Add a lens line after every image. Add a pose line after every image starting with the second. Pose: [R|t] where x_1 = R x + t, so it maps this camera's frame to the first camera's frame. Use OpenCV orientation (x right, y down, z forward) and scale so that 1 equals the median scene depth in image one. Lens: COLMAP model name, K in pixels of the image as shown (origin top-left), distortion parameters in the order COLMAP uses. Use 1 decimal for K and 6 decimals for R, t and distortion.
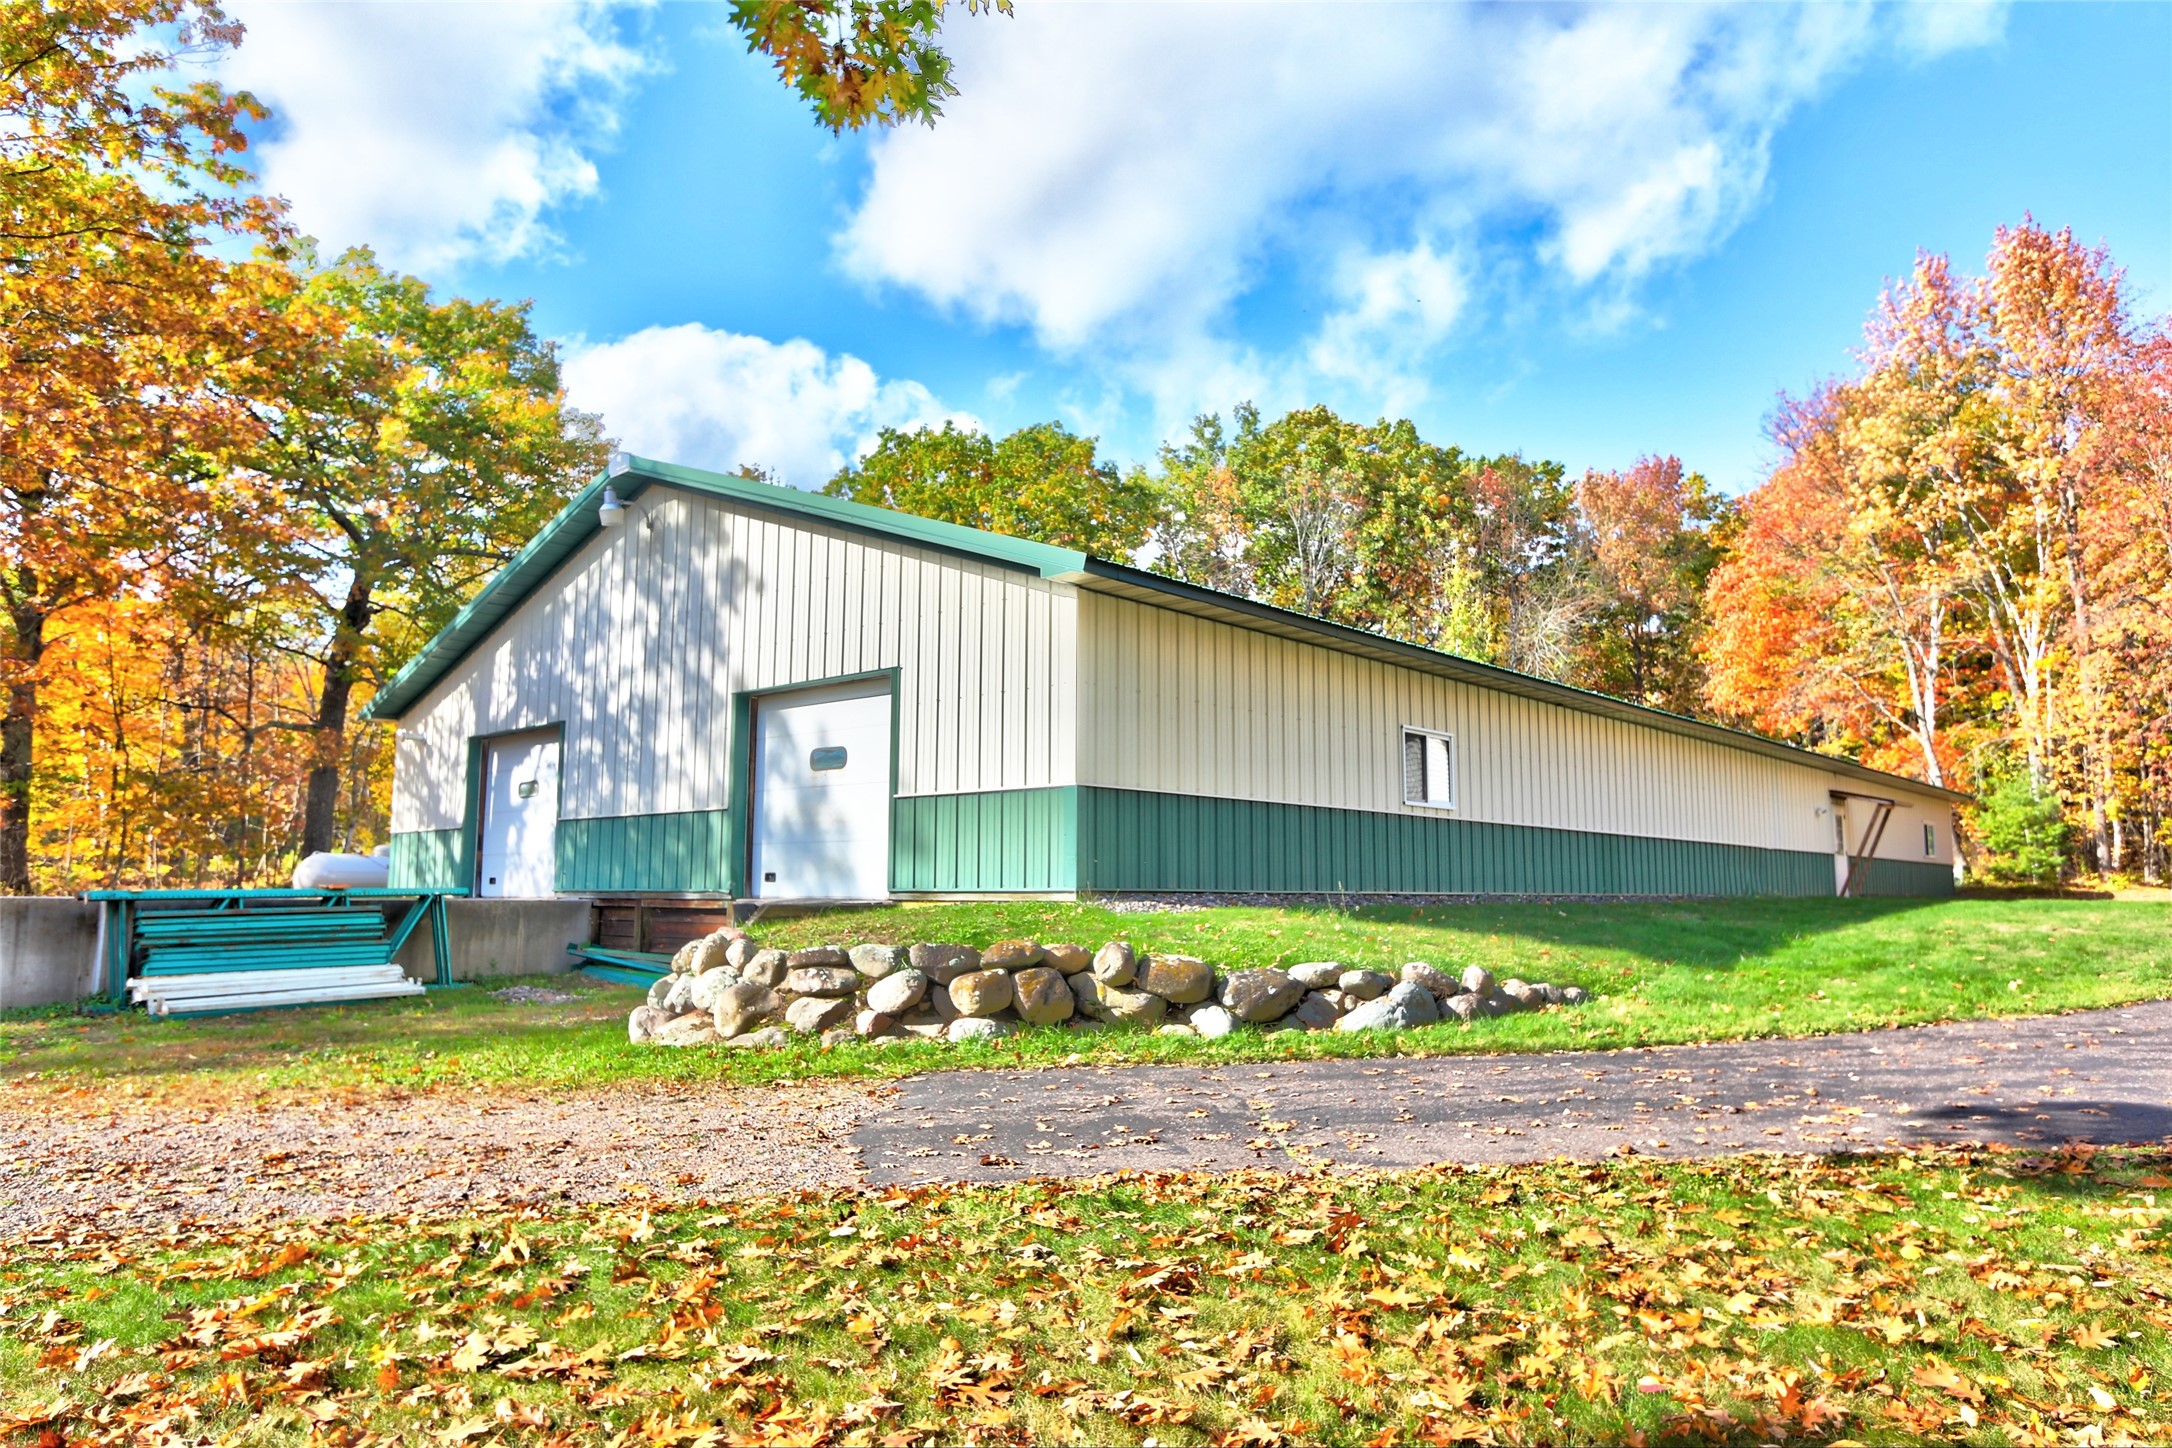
lens RADIAL K [[1423.4, 0, 1086.0], [0, 1423.4, 724.0], [0, 0, 1]] dist [0.002148, 0.000473]
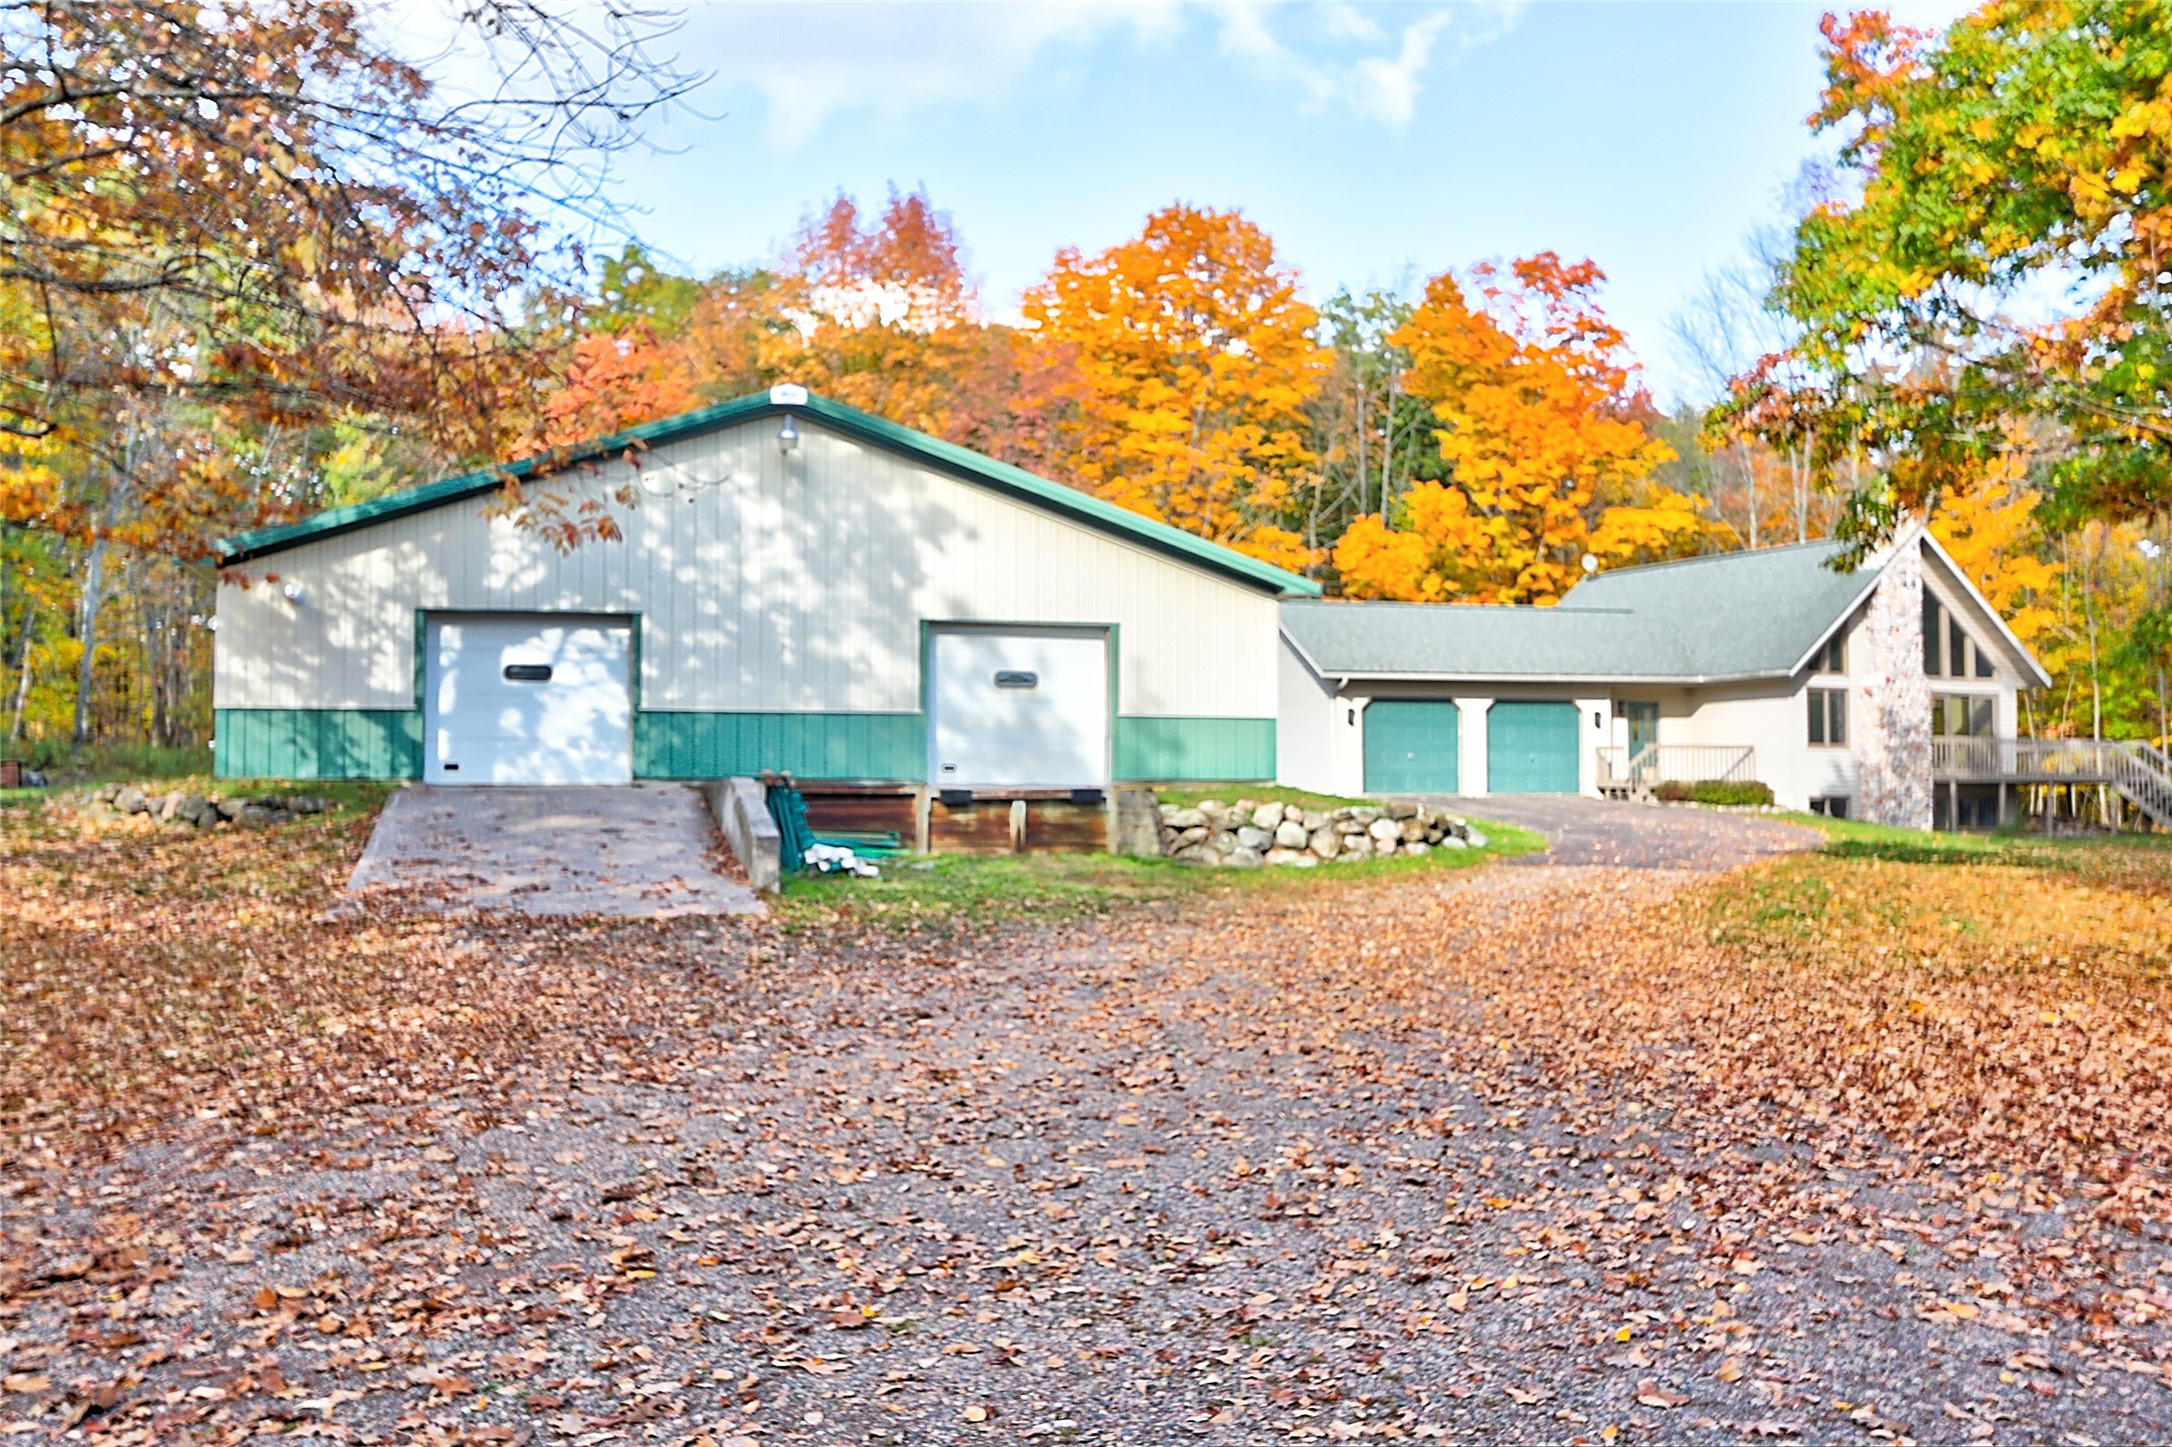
lens RADIAL K [[2066.2, 0, 1077.6], [0, 2066.2, 760.3], [0, 0, 1]] dist [0.008965, -0.001818]
pose [[0.550020, 0.019844, 0.834916, -1.614050], [-0.103622, 0.993614, 0.044648, 0.007438], [-0.828698, -0.111073, 0.548564, -0.100079]]
